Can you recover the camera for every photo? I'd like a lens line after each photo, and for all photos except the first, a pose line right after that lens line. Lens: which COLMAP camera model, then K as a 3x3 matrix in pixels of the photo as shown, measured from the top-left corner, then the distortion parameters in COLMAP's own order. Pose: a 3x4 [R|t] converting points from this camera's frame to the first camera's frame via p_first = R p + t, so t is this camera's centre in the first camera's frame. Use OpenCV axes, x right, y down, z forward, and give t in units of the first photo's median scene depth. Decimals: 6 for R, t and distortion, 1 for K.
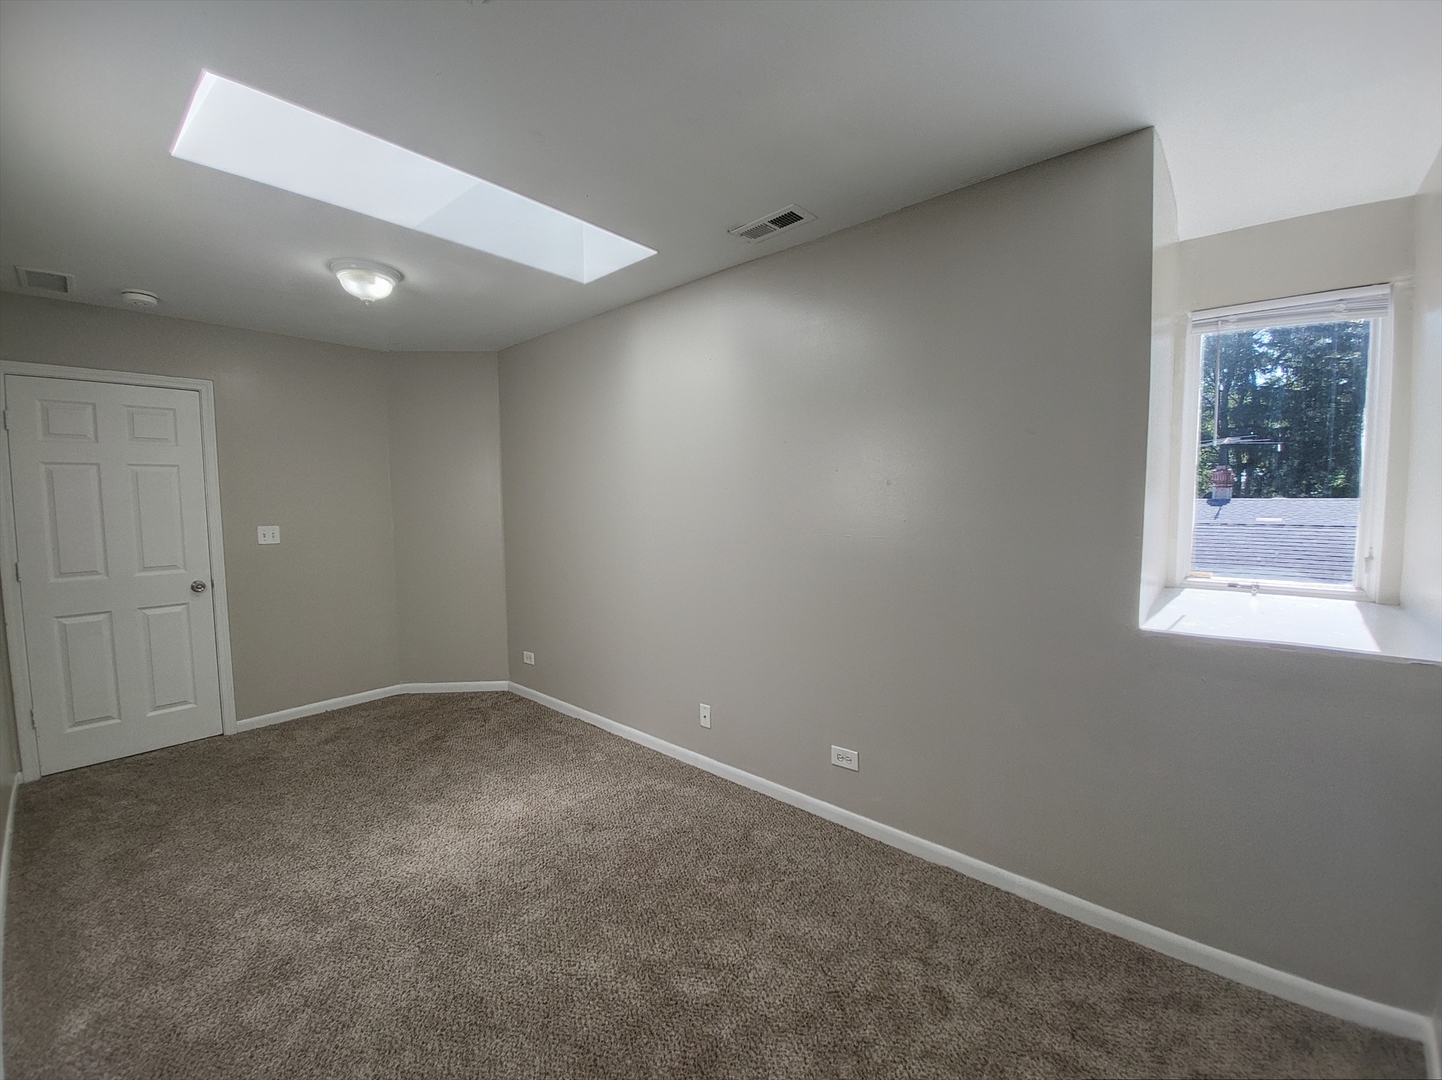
lens RADIAL K [[584.9, 0, 712.7], [0, 584.9, 535.7], [0, 0, 1]] dist [-0.015008, -0.004031]
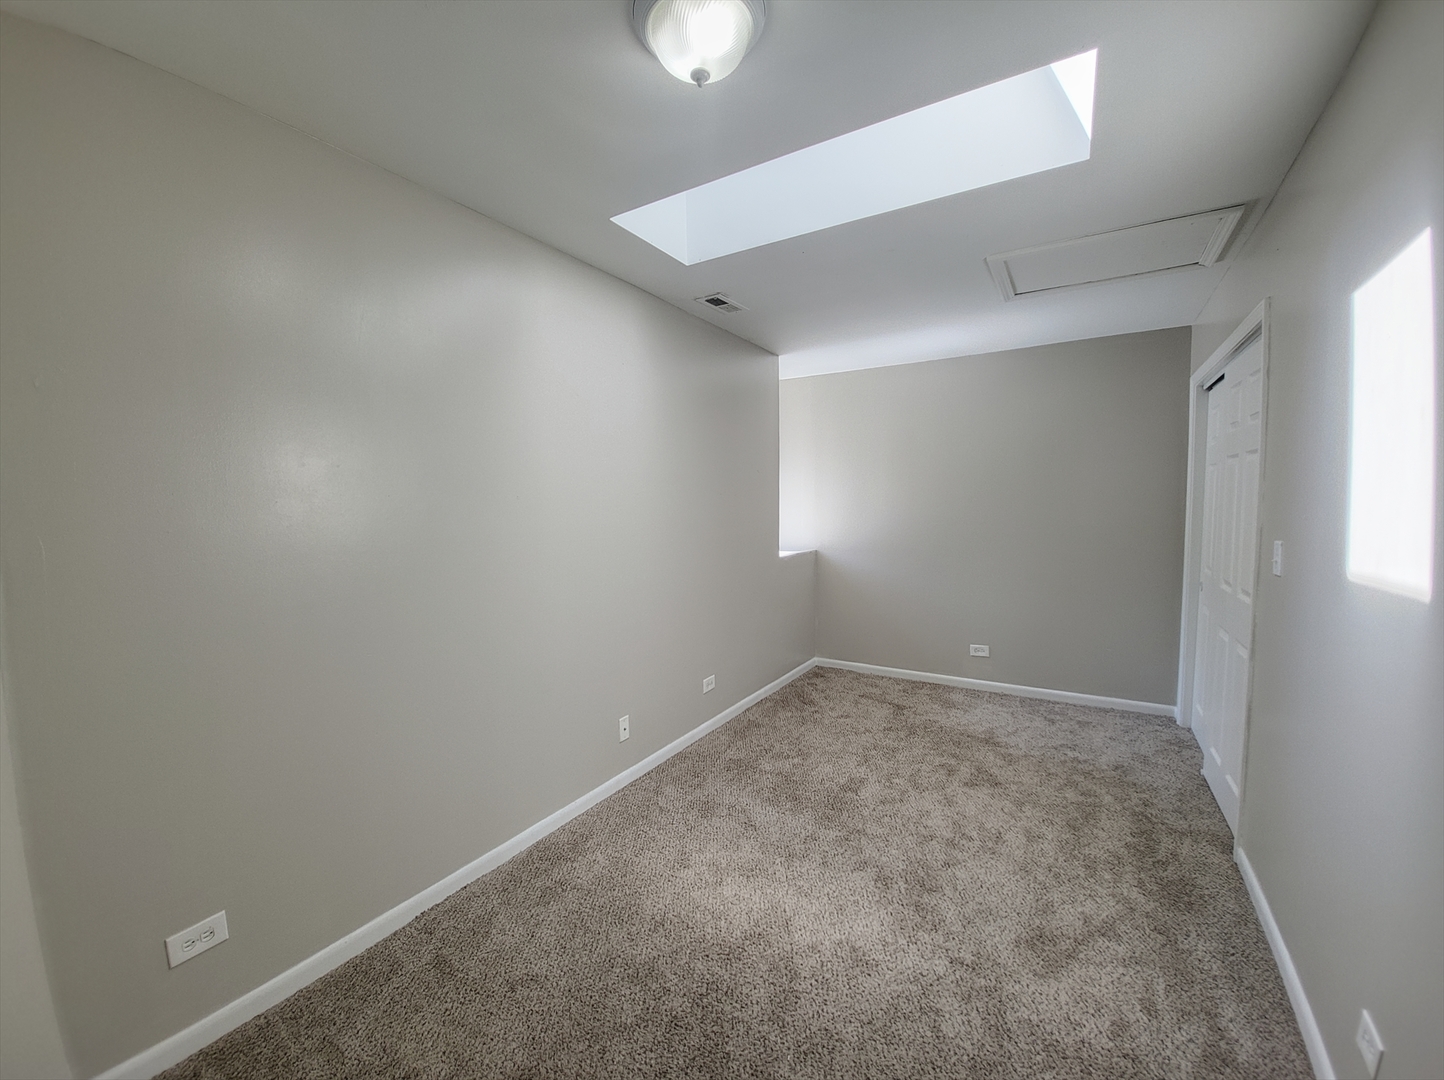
lens RADIAL K [[585.7, 0, 713.7], [0, 585.7, 535.7], [0, 0, 1]] dist [-0.015008, -0.004031]
pose [[-0.164315, -0.046459, 0.985313, -0.996508], [0.074961, 0.995414, 0.059437, -0.056550], [-0.983555, 0.083626, -0.160079, 1.005290]]
